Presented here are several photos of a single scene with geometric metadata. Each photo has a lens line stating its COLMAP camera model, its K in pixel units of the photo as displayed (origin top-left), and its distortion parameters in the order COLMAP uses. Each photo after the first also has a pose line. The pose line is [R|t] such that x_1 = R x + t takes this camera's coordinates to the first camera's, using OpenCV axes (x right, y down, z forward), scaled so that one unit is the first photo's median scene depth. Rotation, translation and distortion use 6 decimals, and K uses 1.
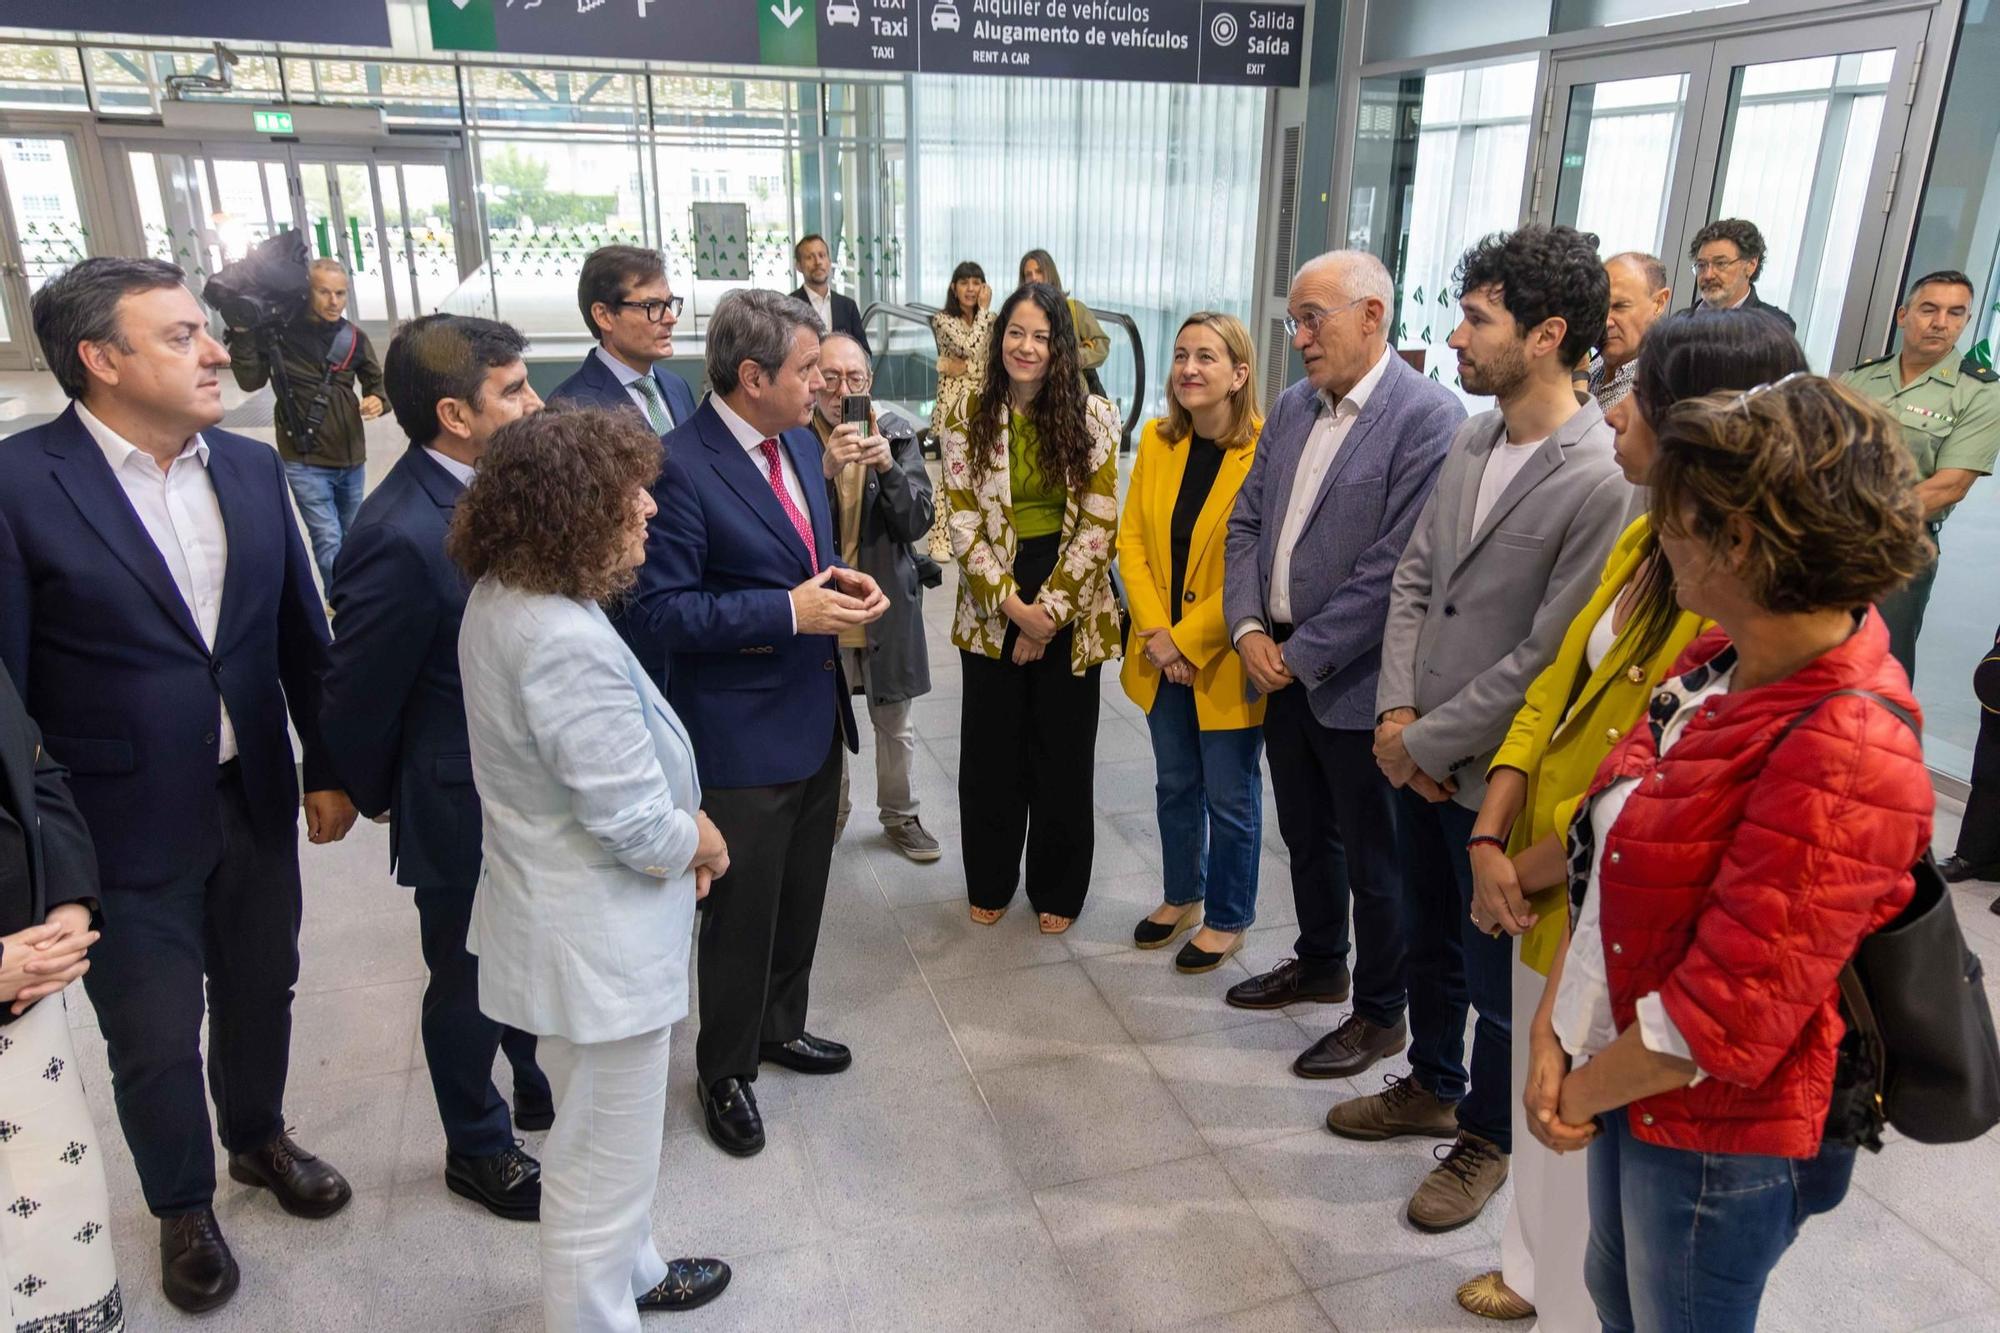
lens RADIAL K [[1357.2, 0, 1013.2], [0, 1357.2, 661.1], [0, 0, 1]] dist [0.012427, -0.004296]
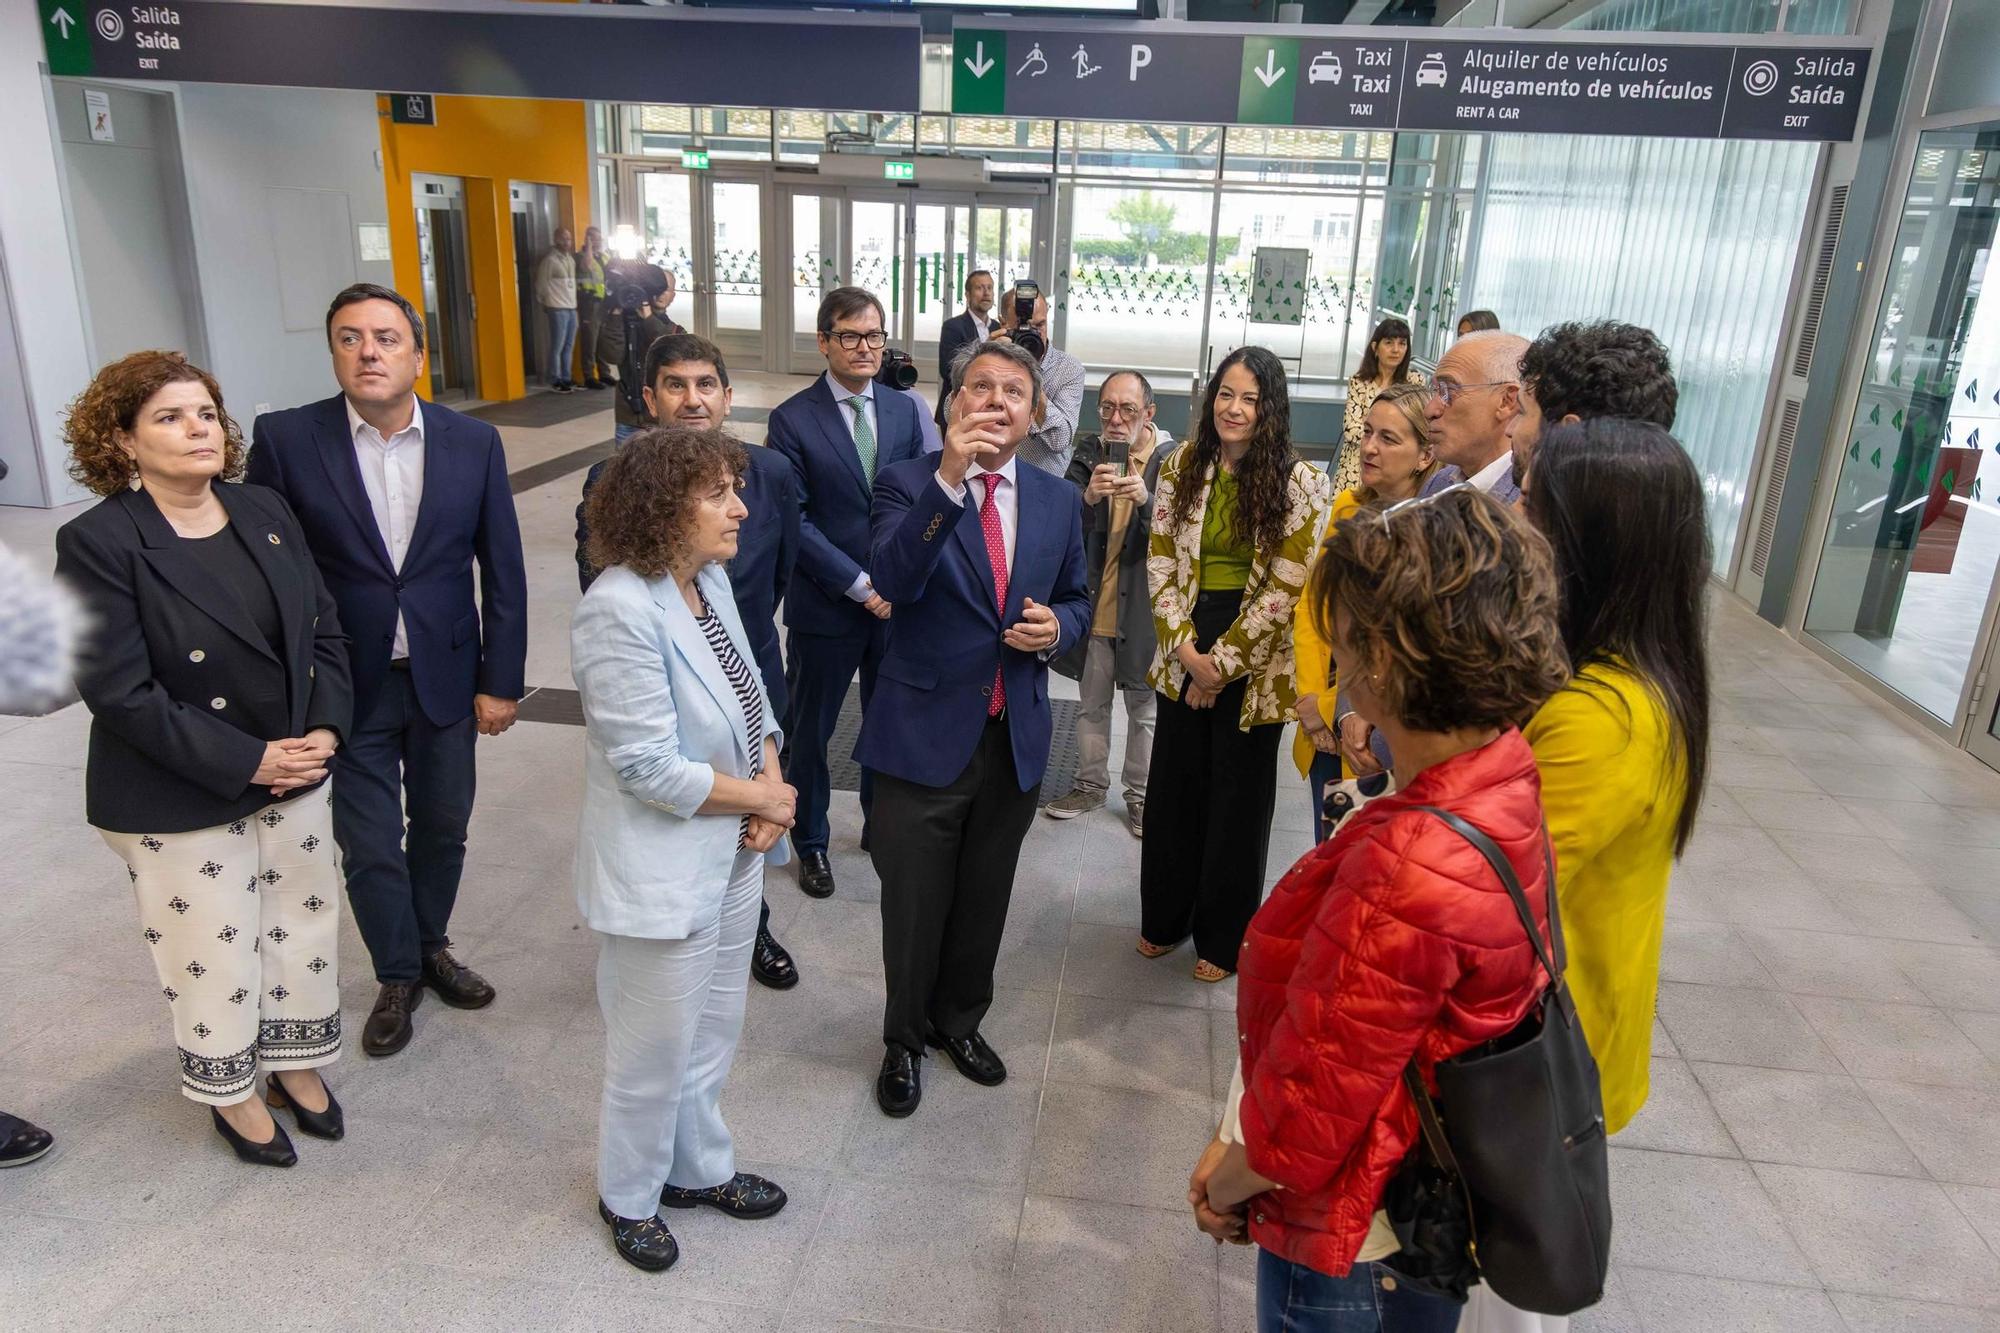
lens RADIAL K [[1357.2, 0, 996.8], [0, 1357.2, 683.1], [0, 0, 1]] dist [0.012427, -0.004296]
pose [[0.899989, 0.159983, -0.405493, 0.133586], [-0.165577, 0.985962, 0.021505, -0.007205], [0.403241, 0.047786, 0.913845, -0.005608]]
